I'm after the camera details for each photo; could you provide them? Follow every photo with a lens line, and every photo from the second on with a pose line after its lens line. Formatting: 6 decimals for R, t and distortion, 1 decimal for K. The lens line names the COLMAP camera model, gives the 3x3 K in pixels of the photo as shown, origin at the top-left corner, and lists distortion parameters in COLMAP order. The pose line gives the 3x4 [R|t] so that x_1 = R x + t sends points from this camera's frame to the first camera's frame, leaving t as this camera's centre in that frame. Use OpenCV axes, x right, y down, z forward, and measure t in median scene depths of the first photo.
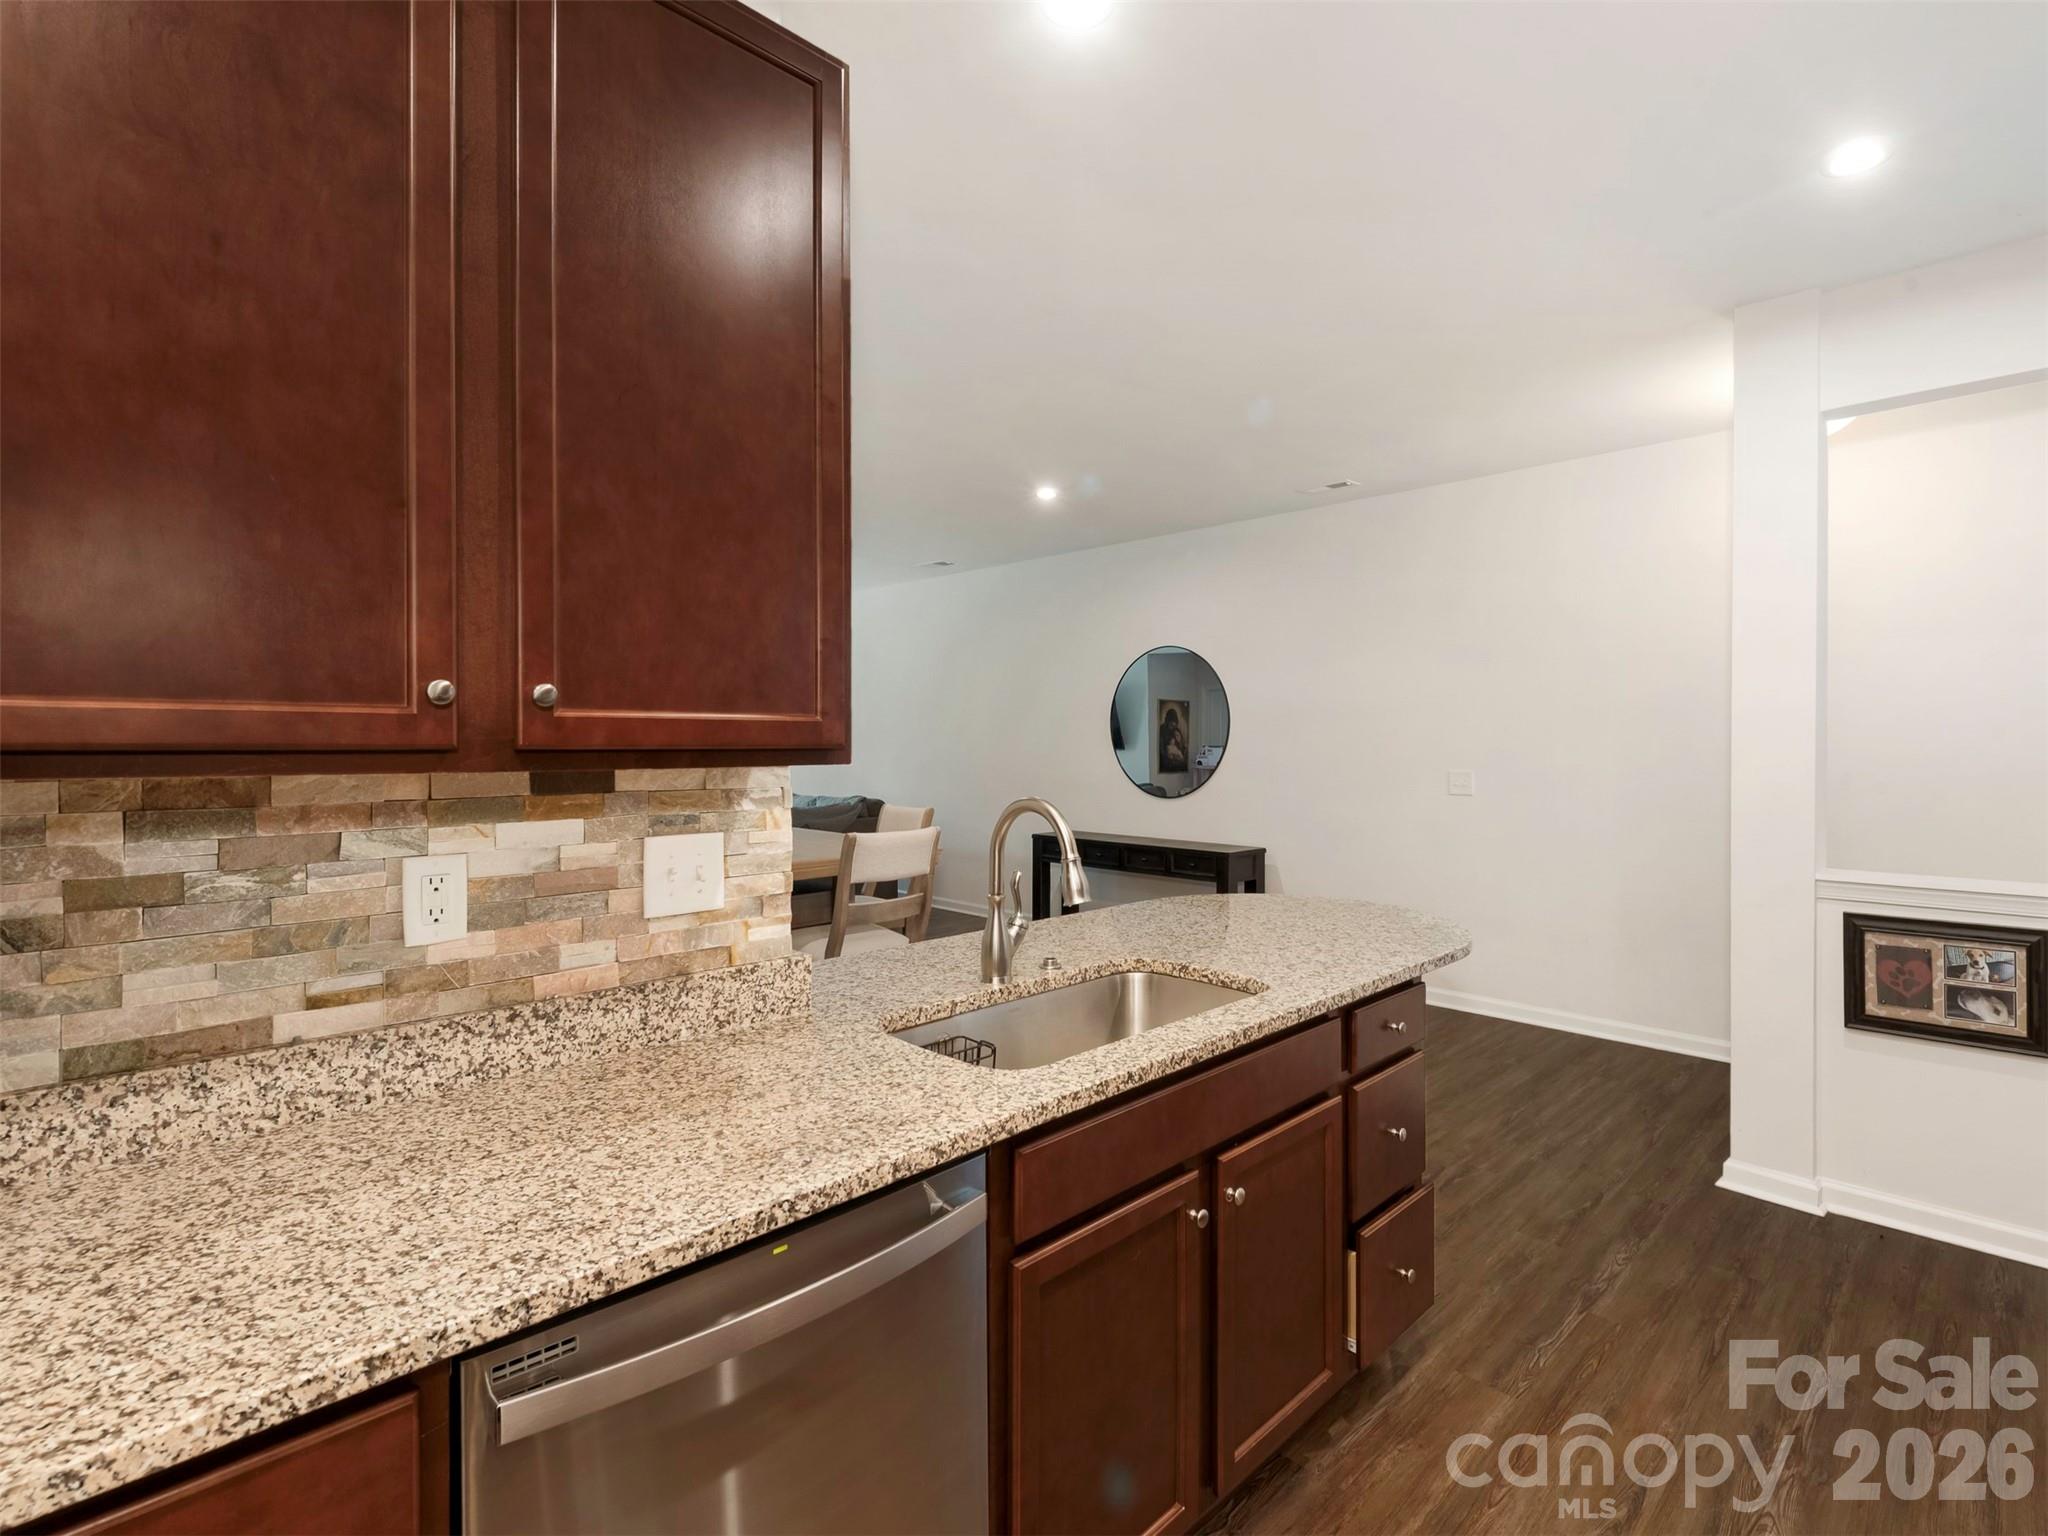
lens RADIAL K [[995.9, 0, 1084.1], [0, 995.9, 745.5], [0, 0, 1]] dist [0.012278, -0.005342]
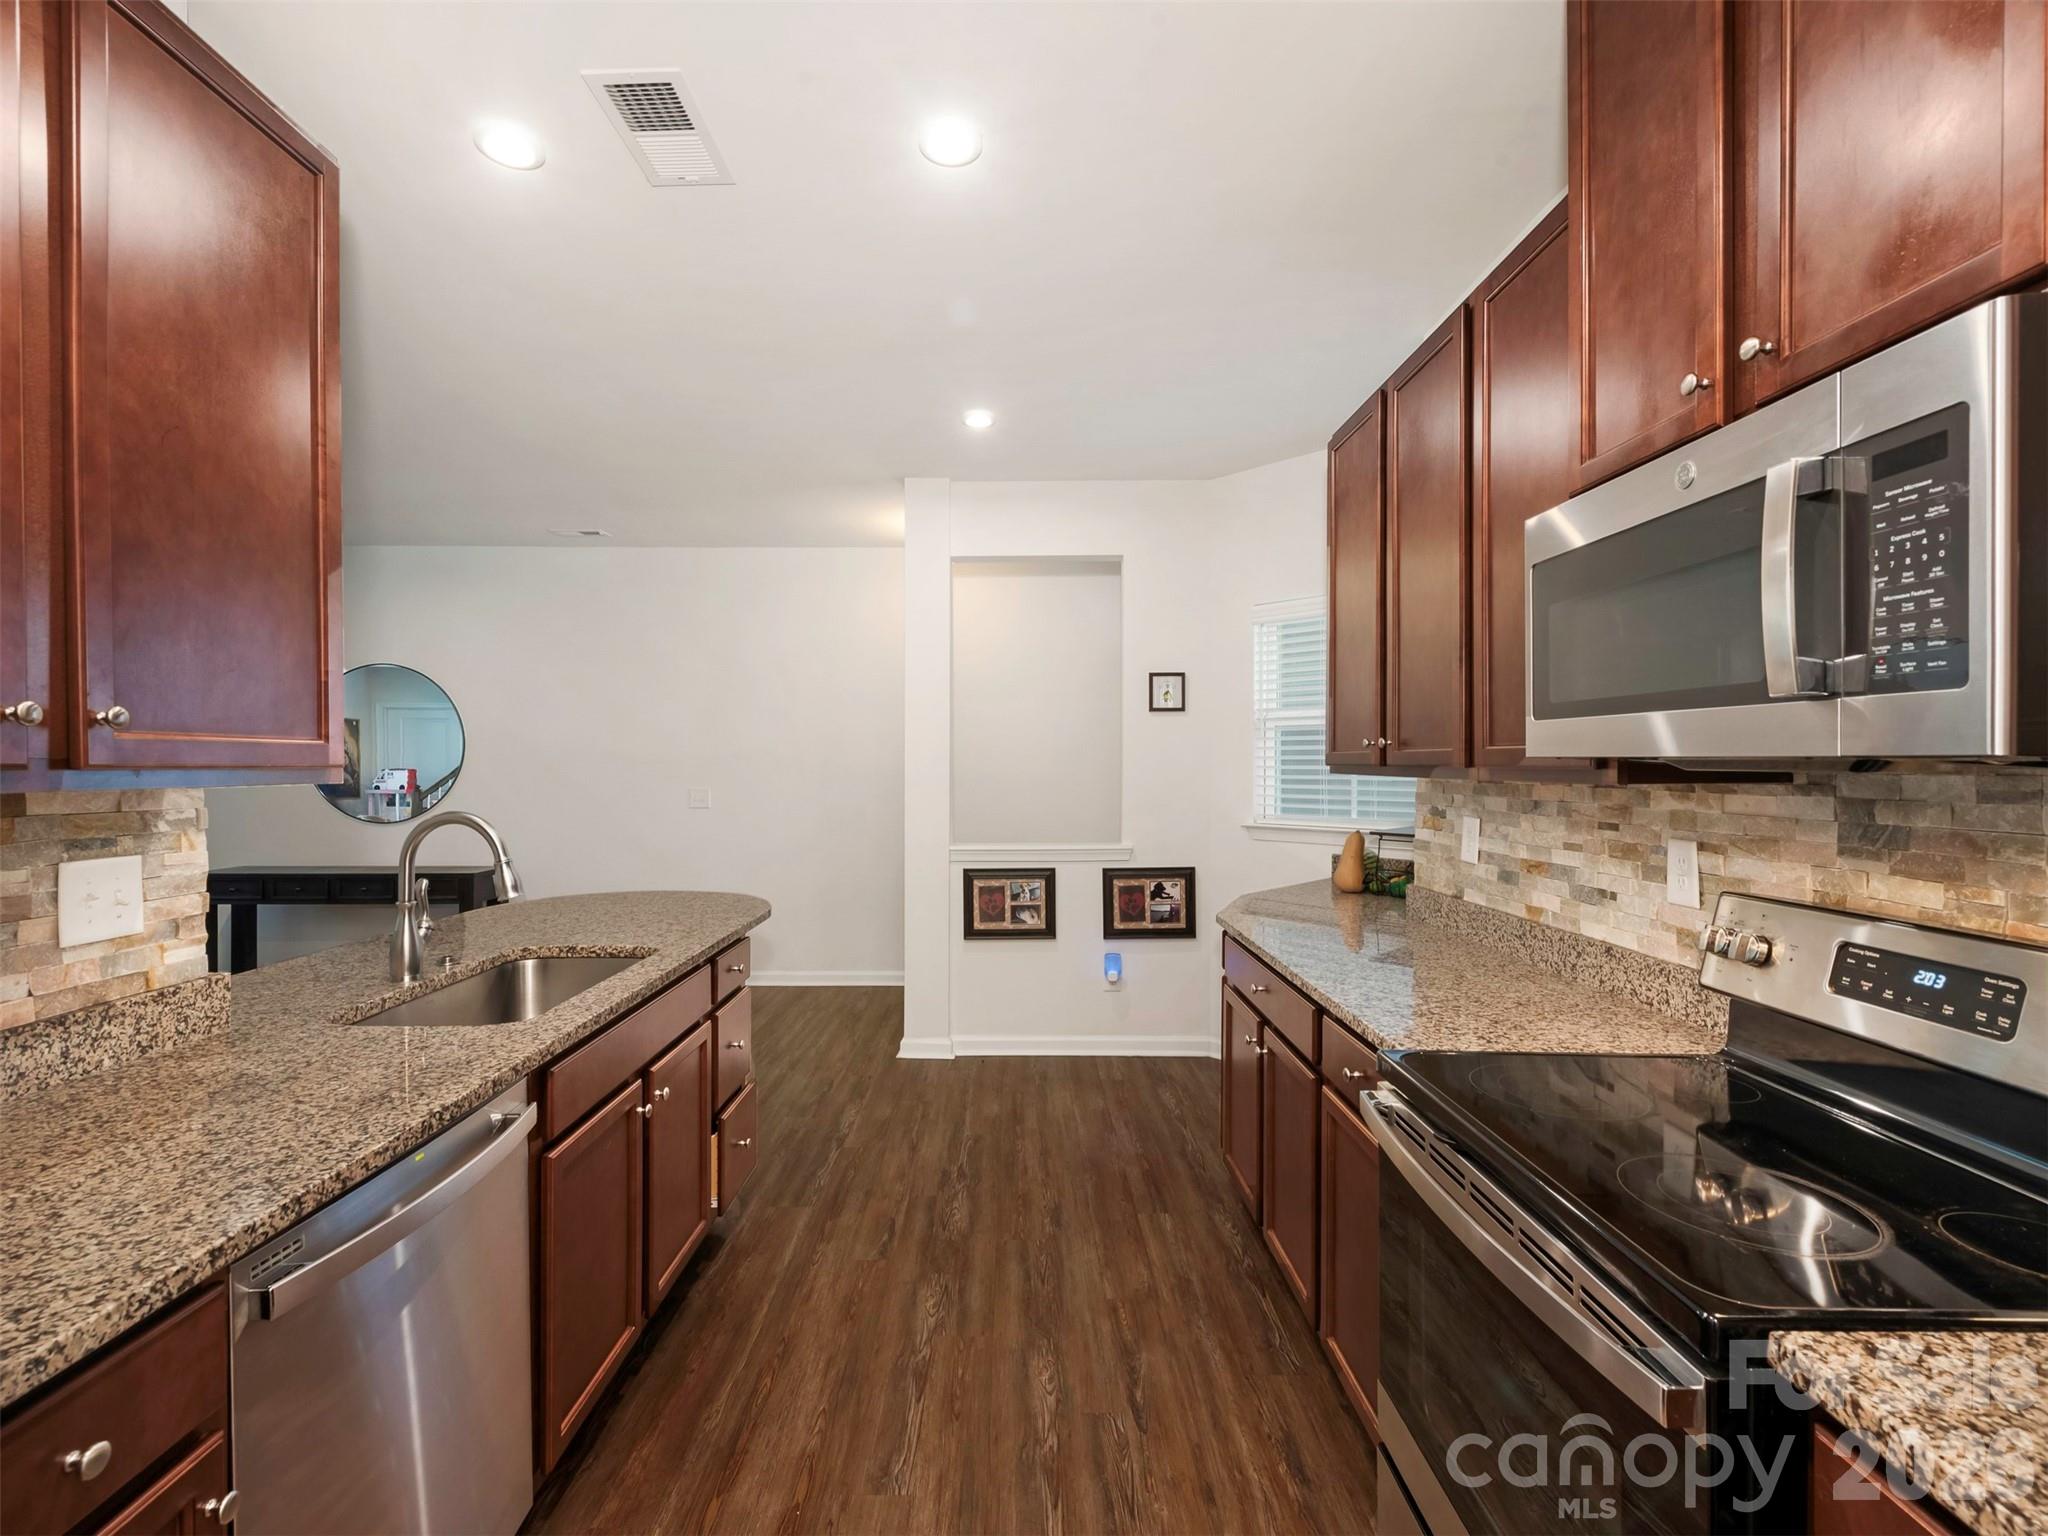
lens RADIAL K [[936.0, 0, 1018.2], [0, 936.0, 772.8], [0, 0, 1]] dist [0.003519, -0.001563]
pose [[0.722693, -0.007211, 0.691132, -0.386286], [0.003776, 0.999972, 0.006484, 0.003678], [-0.691159, -0.002076, 0.722700, -0.268382]]
